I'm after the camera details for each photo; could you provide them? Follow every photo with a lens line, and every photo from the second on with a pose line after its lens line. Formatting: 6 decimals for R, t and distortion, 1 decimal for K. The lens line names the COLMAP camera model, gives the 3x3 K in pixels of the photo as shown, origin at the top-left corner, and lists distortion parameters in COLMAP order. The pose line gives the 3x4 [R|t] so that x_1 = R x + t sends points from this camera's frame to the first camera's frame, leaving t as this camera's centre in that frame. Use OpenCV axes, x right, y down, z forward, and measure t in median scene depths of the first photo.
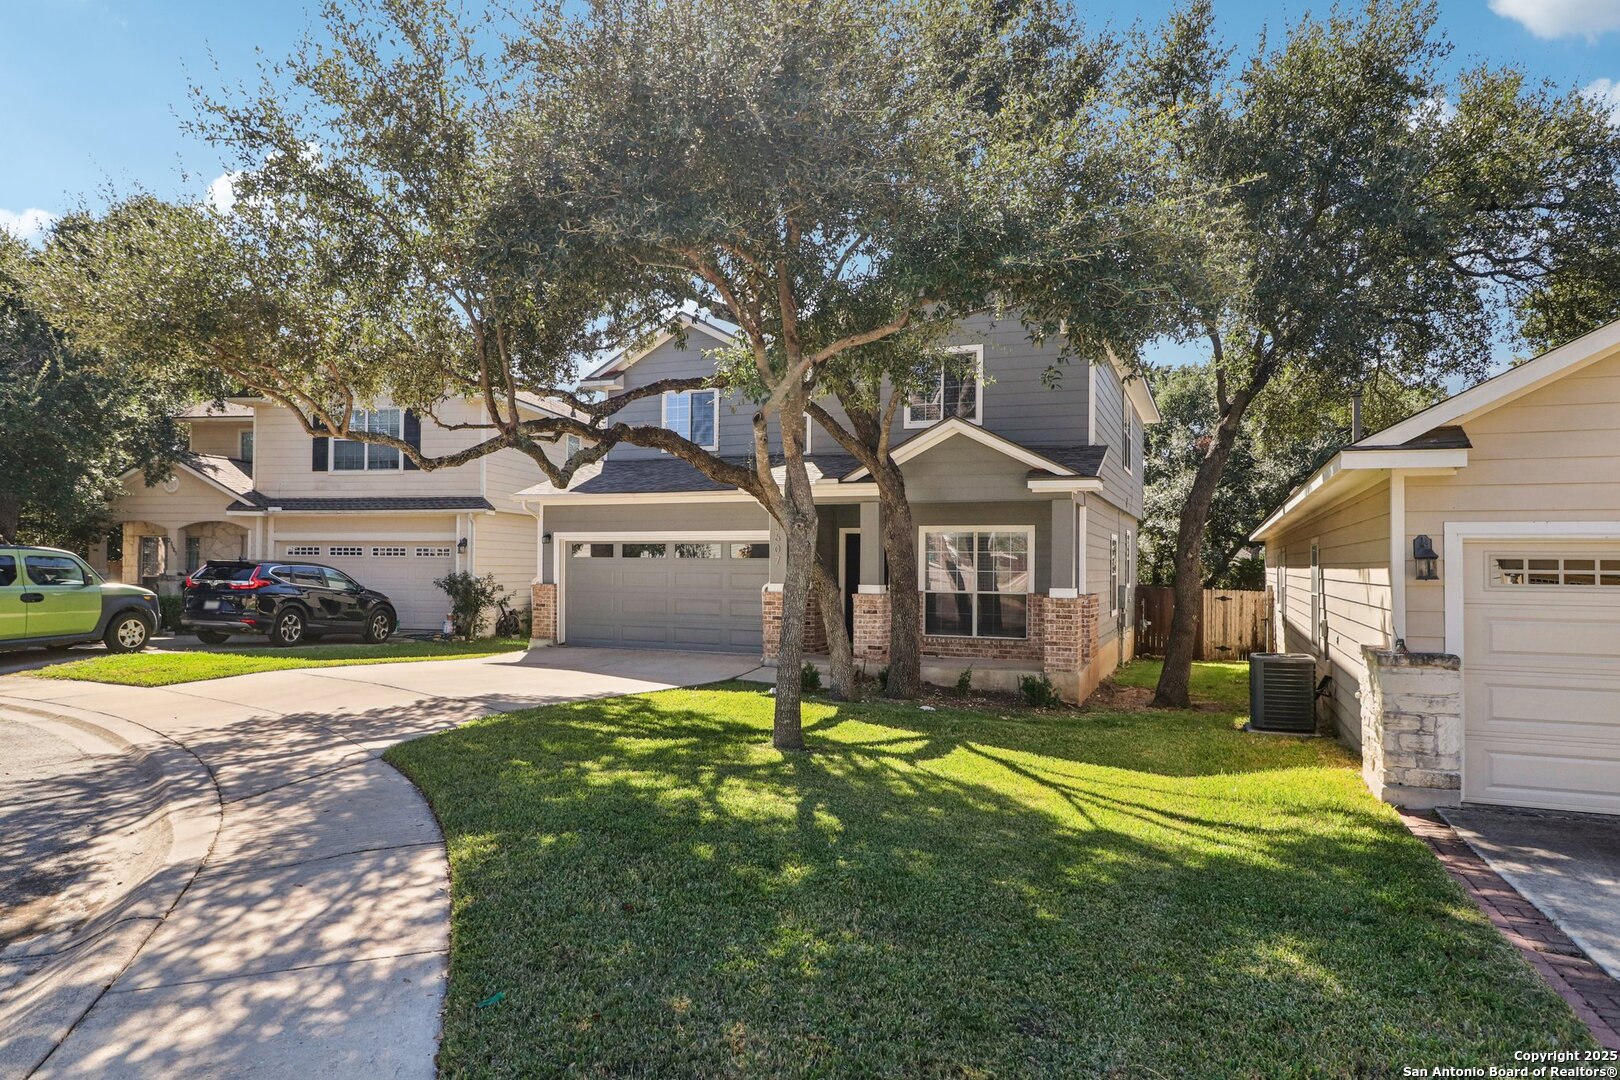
lens RADIAL K [[987.9, 0, 803.3], [0, 987.9, 598.0], [0, 0, 1]] dist [-0.000137, -0.001595]
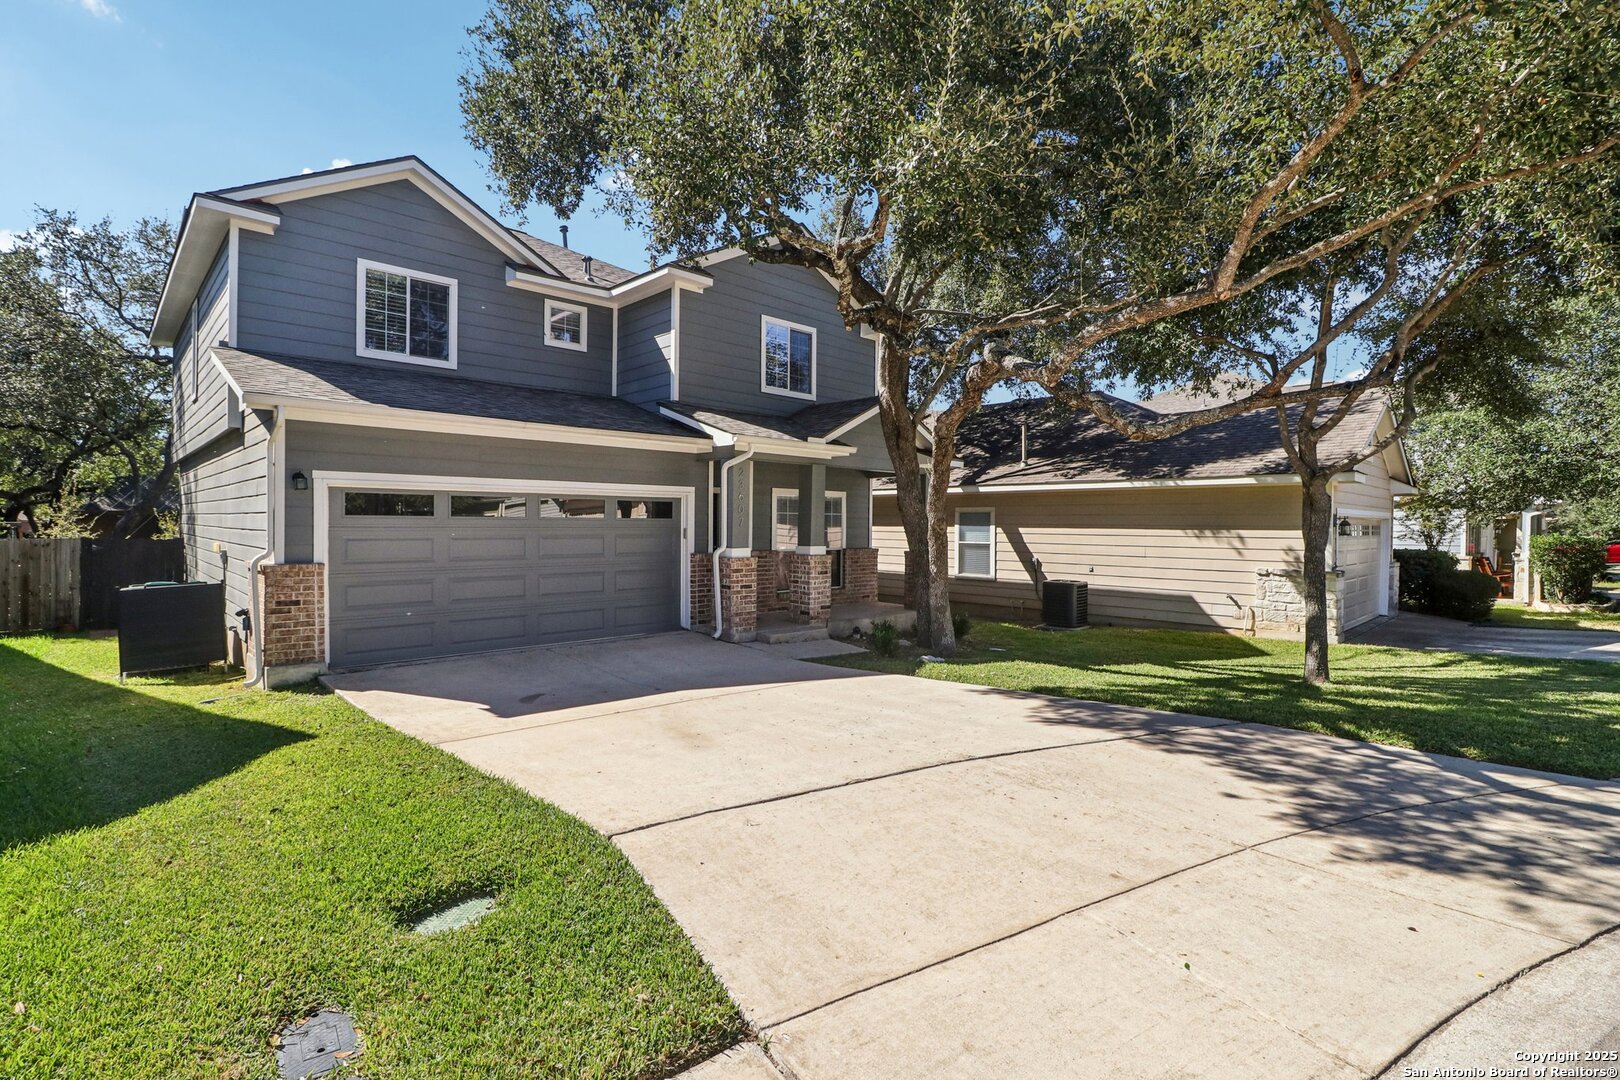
lens RADIAL K [[758.0, 0, 810.0], [0, 758.0, 540.0], [0, 0, 1]] dist [-0.002817, -0.015183]
pose [[0.395249, -0.027090, 0.918174, -0.533759], [0.025262, 0.999508, 0.018615, -0.028104], [-0.918226, 0.015837, 0.395739, 0.574975]]
